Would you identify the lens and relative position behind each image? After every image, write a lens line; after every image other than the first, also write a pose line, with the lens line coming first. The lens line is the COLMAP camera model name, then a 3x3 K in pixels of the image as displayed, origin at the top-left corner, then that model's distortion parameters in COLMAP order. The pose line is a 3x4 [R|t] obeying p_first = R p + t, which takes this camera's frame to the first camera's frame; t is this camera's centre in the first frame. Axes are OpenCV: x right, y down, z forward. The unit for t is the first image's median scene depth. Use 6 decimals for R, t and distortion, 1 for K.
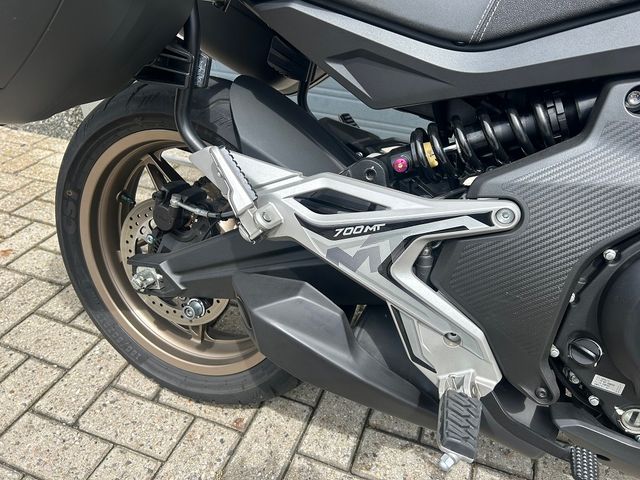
lens RADIAL K [[475.0, 0, 350.3], [0, 475.0, 239.7], [0, 0, 1]] dist [0.007286, -0.002760]
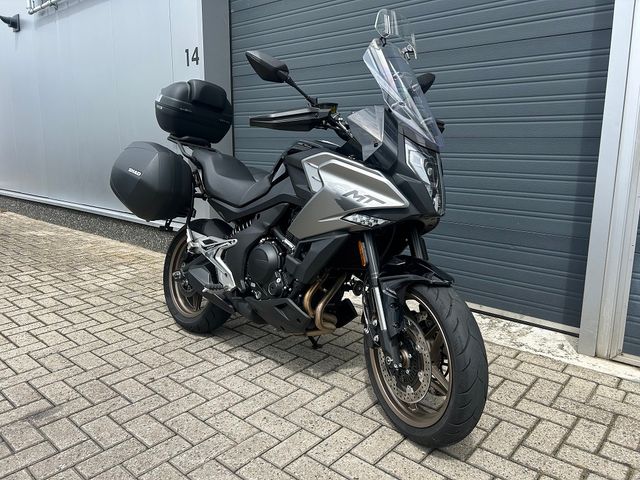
lens RADIAL K [[475.0, 0, 350.3], [0, 475.0, 239.7], [0, 0, 1]] dist [0.007286, -0.002760]
pose [[0.944513, 0.019282, -0.327908, 2.440080], [-0.141540, 0.924733, -0.353320, 1.168938], [0.296415, 0.380127, 0.876152, -2.229707]]
